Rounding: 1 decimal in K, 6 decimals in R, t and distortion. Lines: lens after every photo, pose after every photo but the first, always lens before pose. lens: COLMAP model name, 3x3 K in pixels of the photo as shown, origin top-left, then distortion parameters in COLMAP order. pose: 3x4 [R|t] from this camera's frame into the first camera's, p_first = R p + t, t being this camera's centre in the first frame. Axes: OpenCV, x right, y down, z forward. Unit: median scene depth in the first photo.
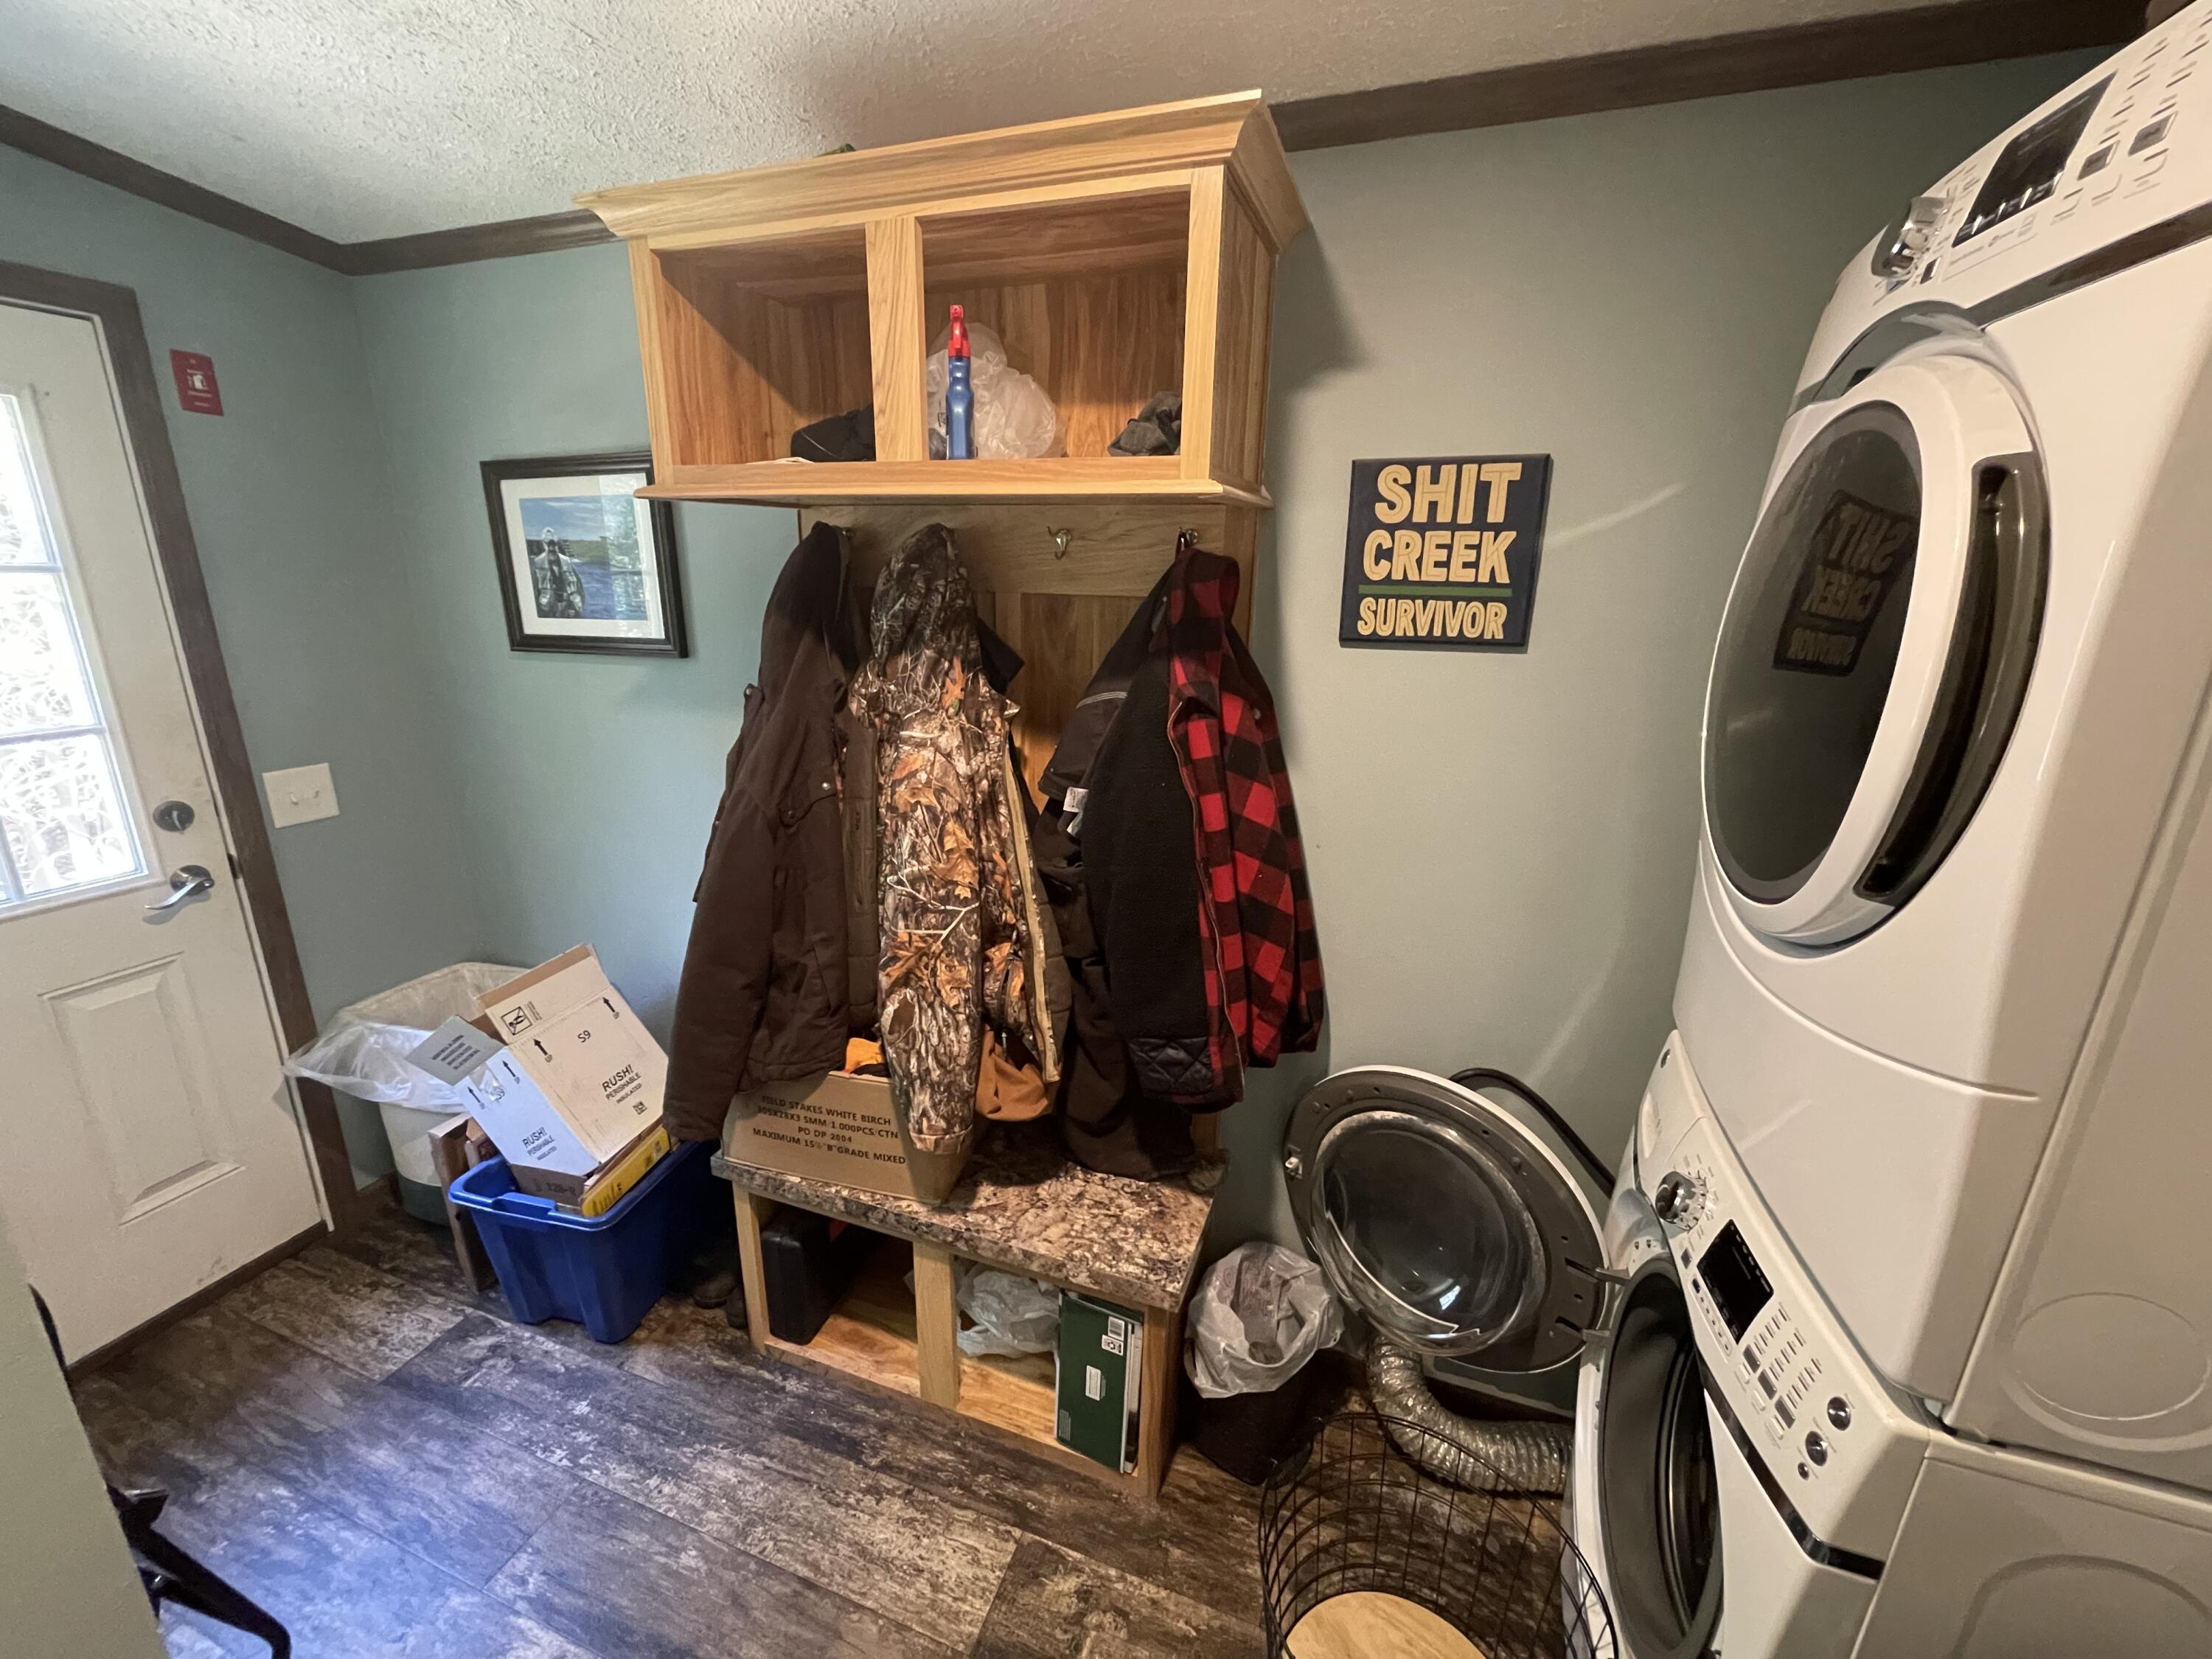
lens RADIAL K [[891.3, 0, 1099.8], [0, 891.3, 824.8], [0, 0, 1]] dist [-0.005740, 0.002005]
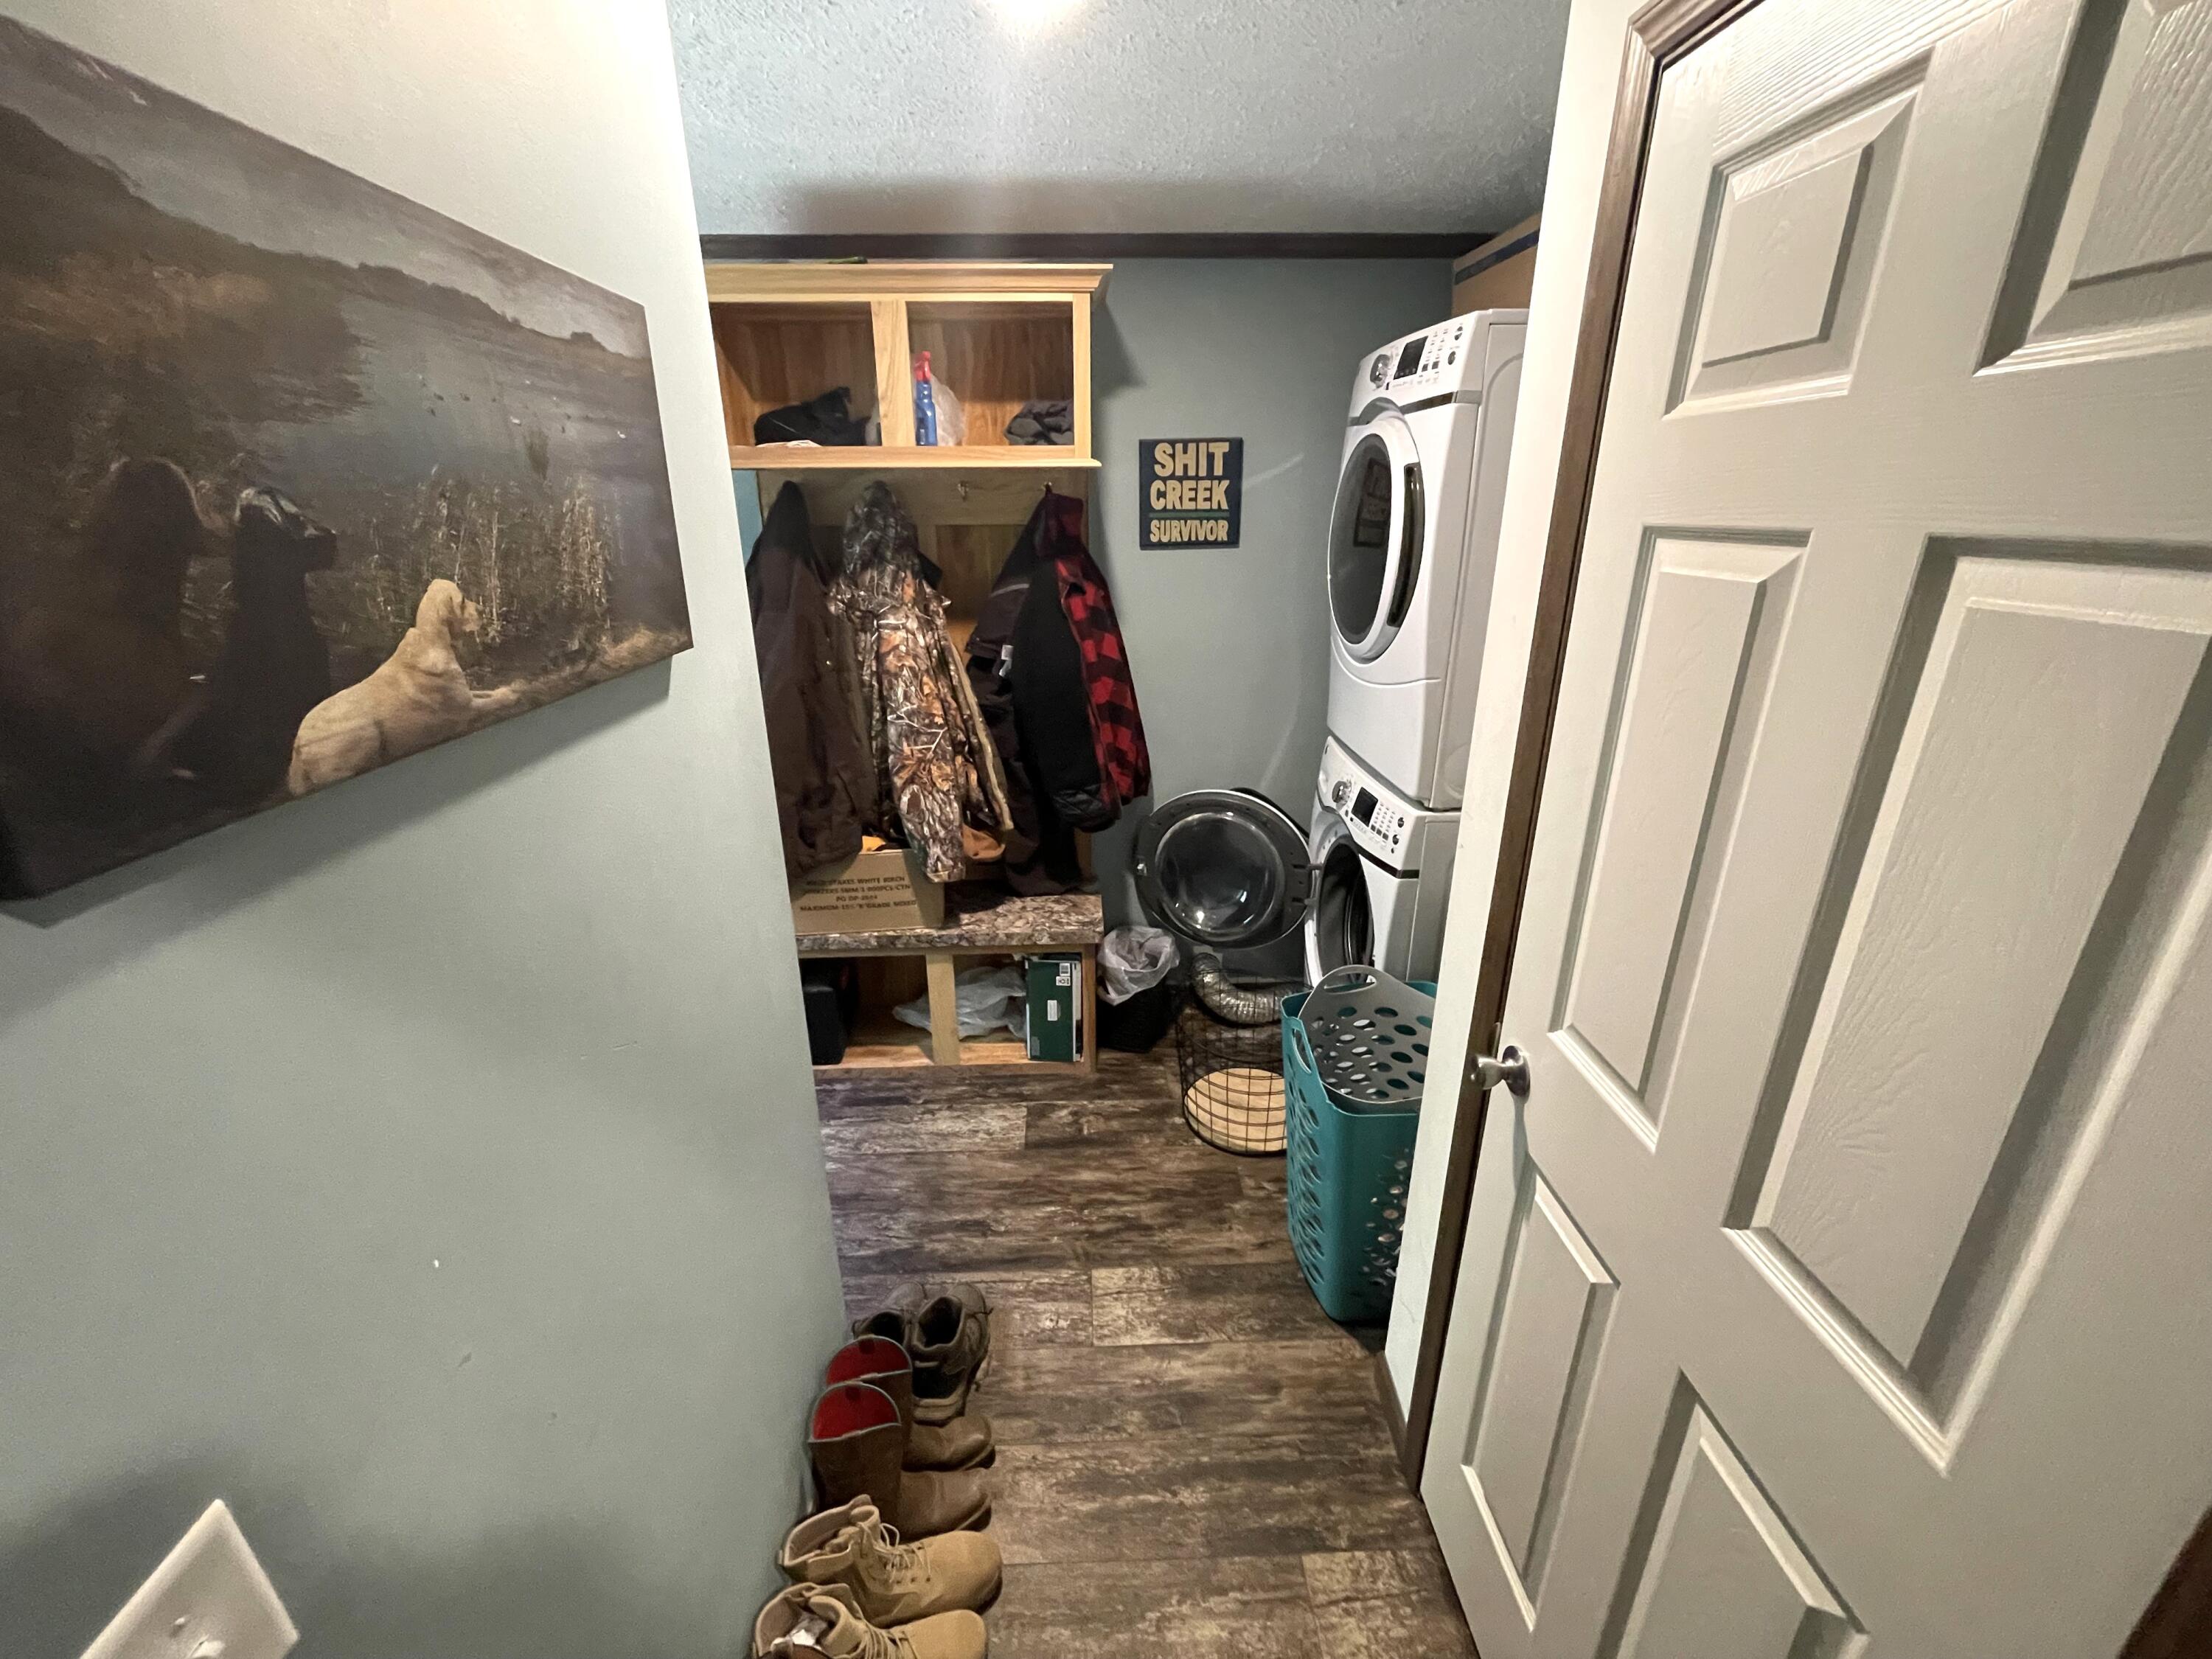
lens RADIAL K [[899.0, 0, 1098.1], [0, 899.0, 822.7], [0, 0, 1]] dist [0.000734, 0.000464]
pose [[0.927555, -0.153146, 0.340863, -0.466058], [0.126512, 0.986994, 0.099182, 0.134031], [-0.351619, -0.048874, 0.934867, -0.602386]]
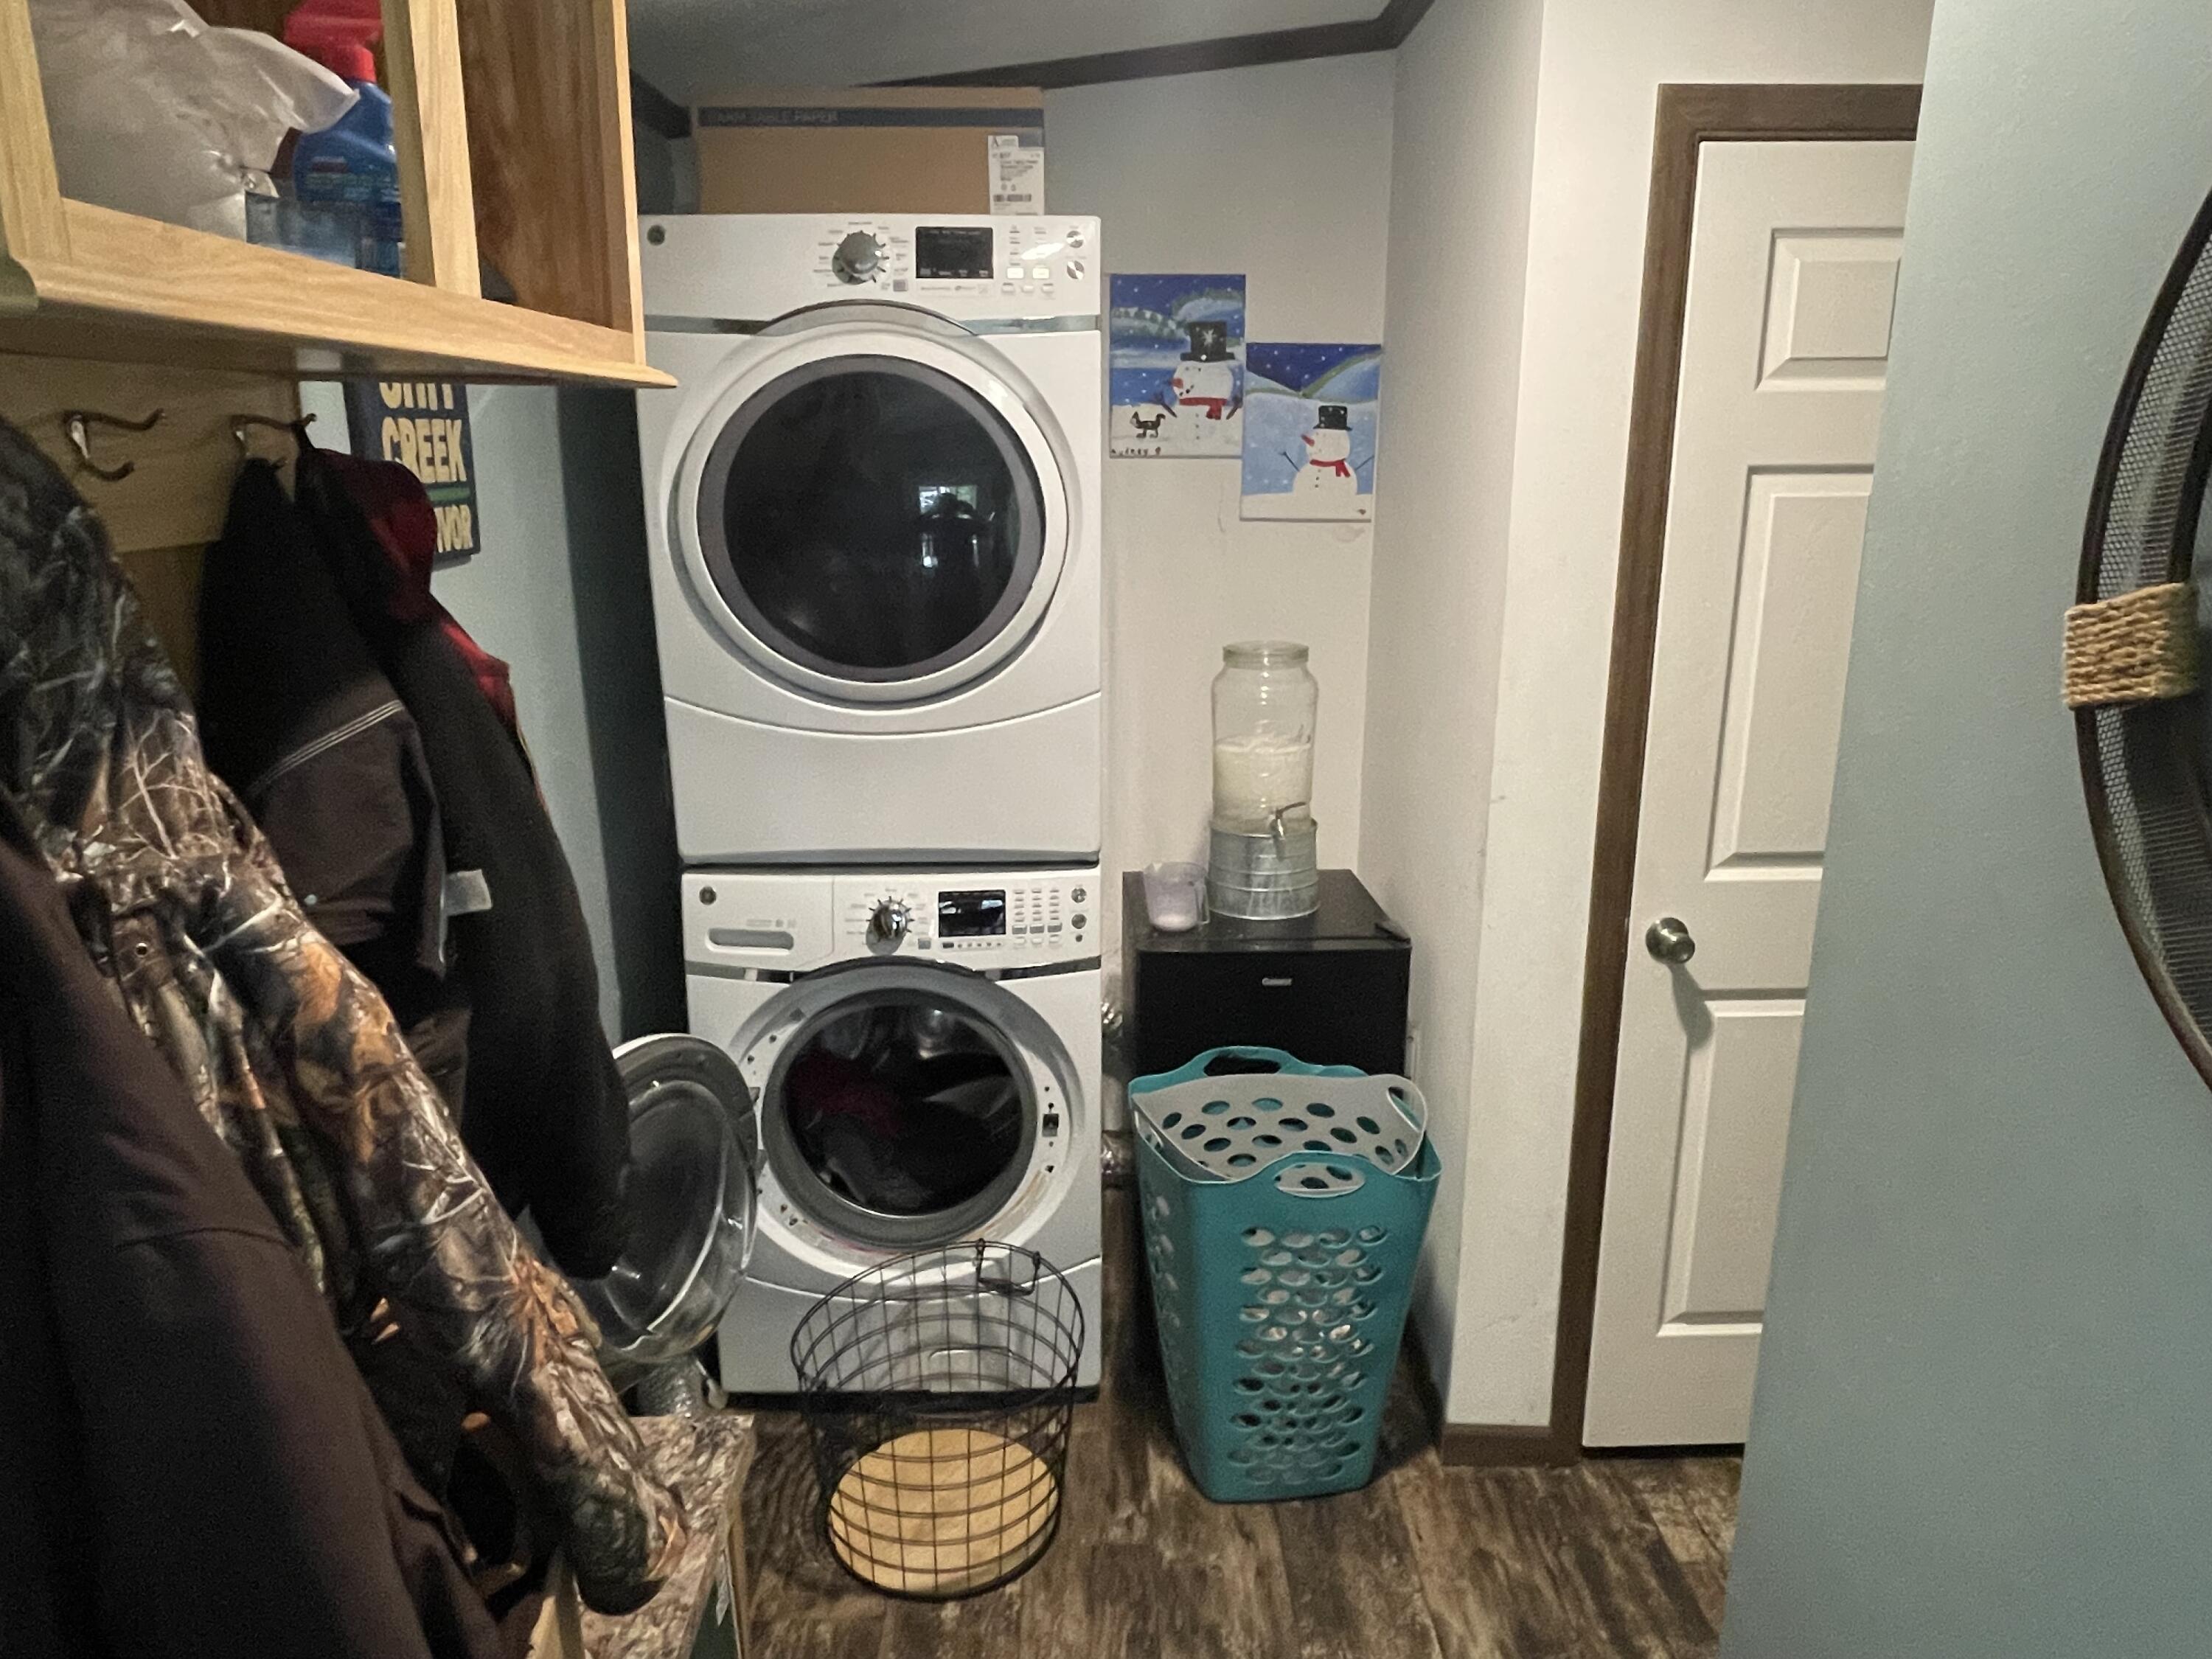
lens RADIAL K [[1445.3, 0, 1106.0], [0, 1445.3, 829.5], [0, 0, 1]] dist [-0.002469, -0.000836]
pose [[-0.357817, -0.262784, 0.896053, -0.953167], [0.251548, 0.896987, 0.363508, -0.287160], [-0.899272, 0.355469, -0.254854, 0.825096]]
